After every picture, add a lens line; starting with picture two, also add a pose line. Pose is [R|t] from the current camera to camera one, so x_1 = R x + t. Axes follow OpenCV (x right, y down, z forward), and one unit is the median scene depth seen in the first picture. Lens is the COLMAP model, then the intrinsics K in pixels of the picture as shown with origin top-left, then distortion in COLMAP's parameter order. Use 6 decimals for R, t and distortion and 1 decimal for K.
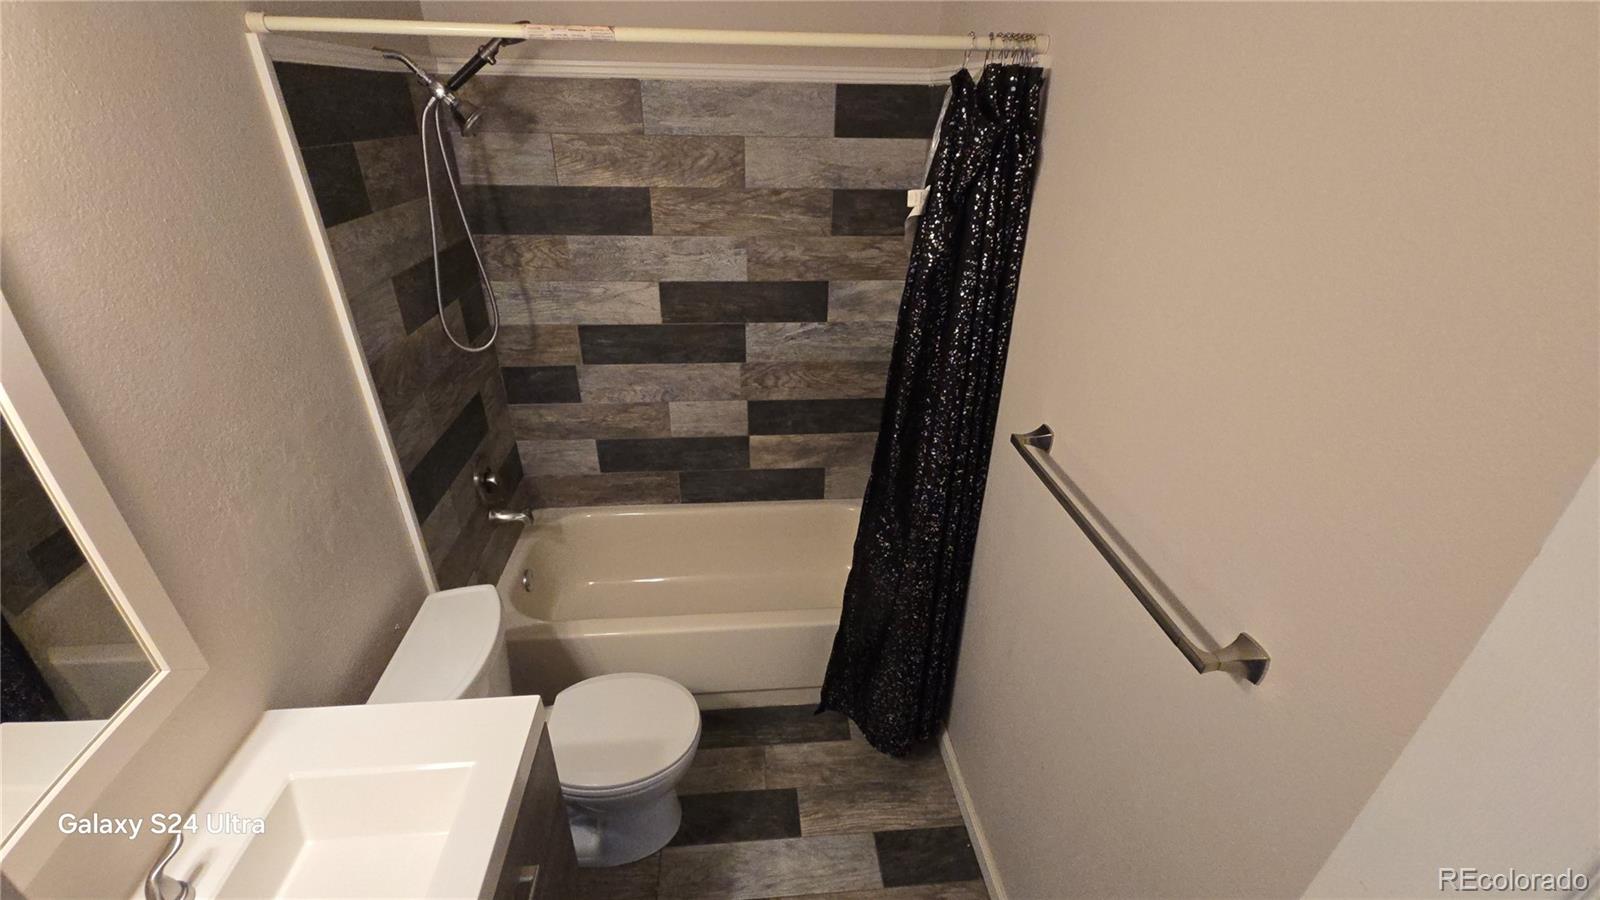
lens RADIAL K [[652.7, 0, 793.7], [0, 652.7, 451.5], [0, 0, 1]] dist [0.000748, -0.000162]
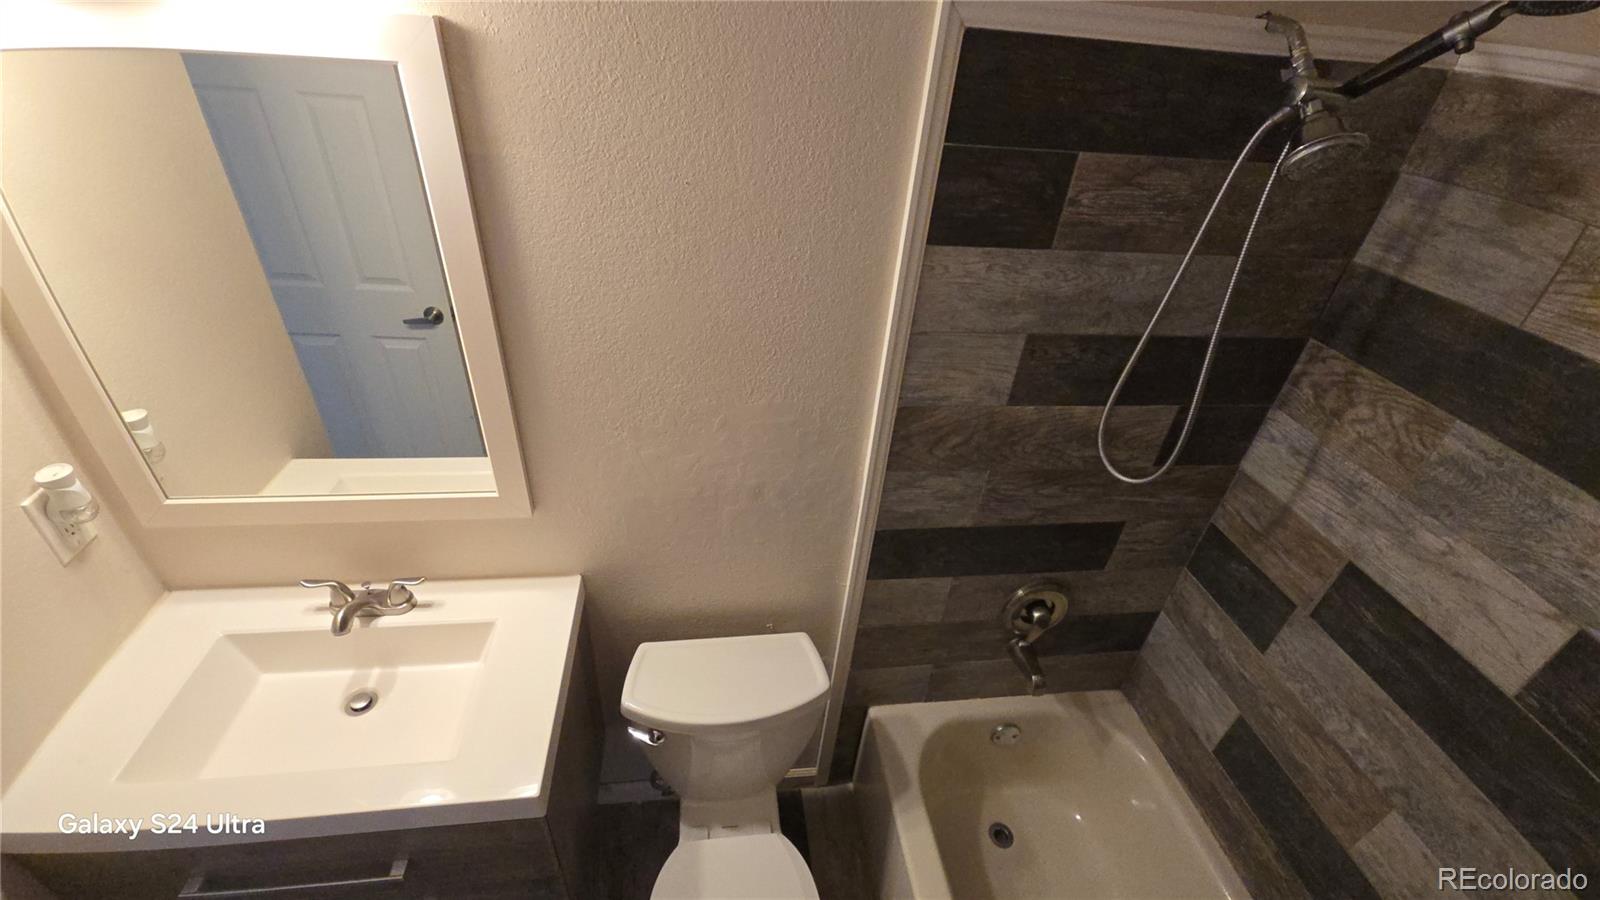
lens RADIAL K [[639.3, 0, 798.4], [0, 639.3, 447.7], [0, 0, 1]] dist [0.010082, -0.013190]
pose [[0.034097, 0.537796, -0.842385, 0.035476], [-0.533956, 0.722299, 0.439518, -0.256315], [0.844825, 0.434810, 0.311788, 0.447467]]
